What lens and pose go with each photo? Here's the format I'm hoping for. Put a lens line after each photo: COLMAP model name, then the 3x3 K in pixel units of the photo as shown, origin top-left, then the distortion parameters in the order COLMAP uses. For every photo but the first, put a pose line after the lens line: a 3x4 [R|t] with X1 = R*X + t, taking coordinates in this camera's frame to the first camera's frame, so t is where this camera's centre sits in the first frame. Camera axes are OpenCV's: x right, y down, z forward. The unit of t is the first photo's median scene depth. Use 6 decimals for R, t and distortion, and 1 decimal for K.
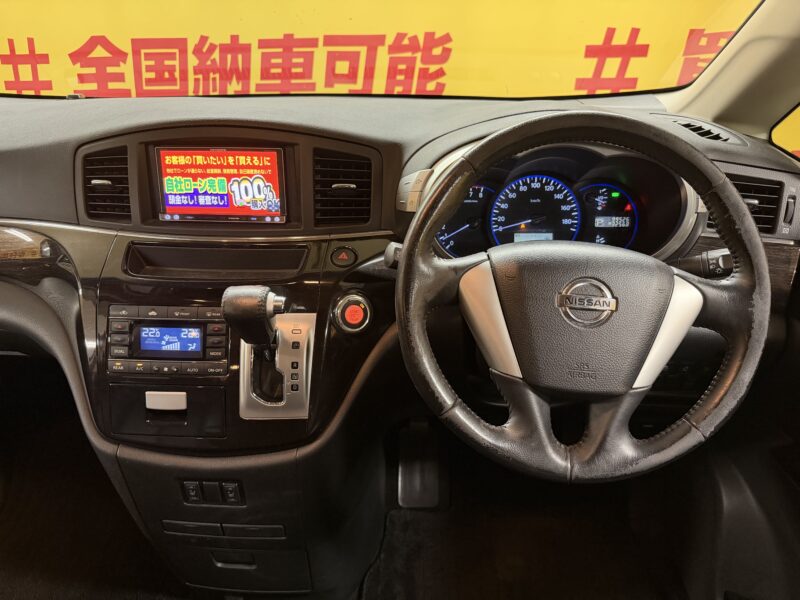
lens RADIAL K [[563.6, 0, 400.0], [0, 563.6, 300.0], [0, 0, 1]] dist [0.082854, -0.129964]
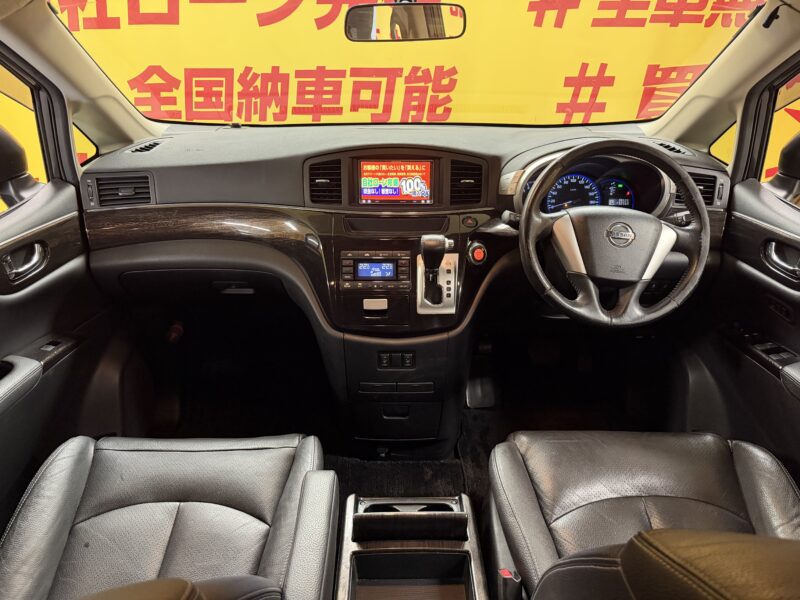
lens RADIAL K [[552.2, 0, 400.0], [0, 552.2, 300.0], [0, 0, 1]] dist [0.138386, -0.232682]
pose [[0.997952, -0.019592, 0.060888, -0.406308], [0.020740, 0.999618, -0.018279, 0.181285], [-0.060507, 0.019504, 0.997977, -0.653458]]
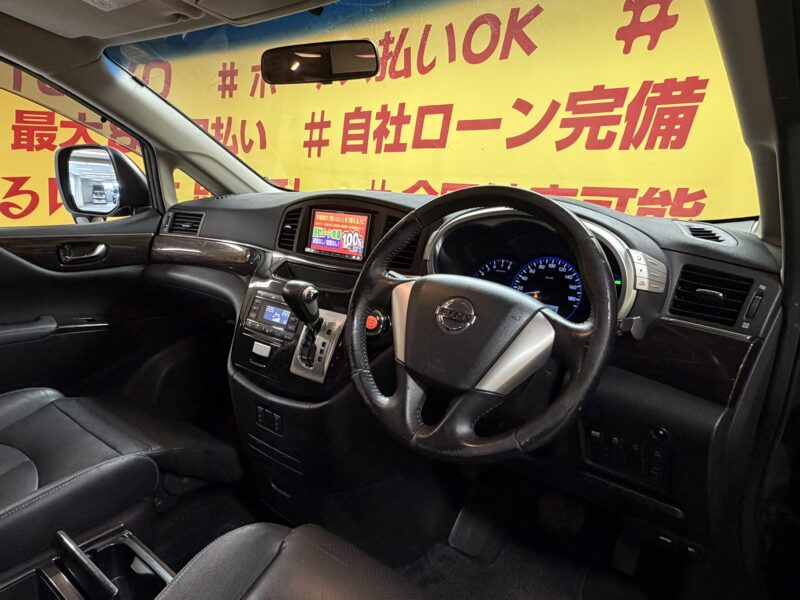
lens RADIAL K [[514.4, 0, 383.4], [0, 514.4, 304.0], [0, 0, 1]] dist [-0.003446, -0.000810]
pose [[0.809676, 0.170773, -0.561482, 0.623248], [-0.297092, 0.944352, -0.141195, 0.146127], [0.506124, 0.281134, 0.815354, -0.052302]]
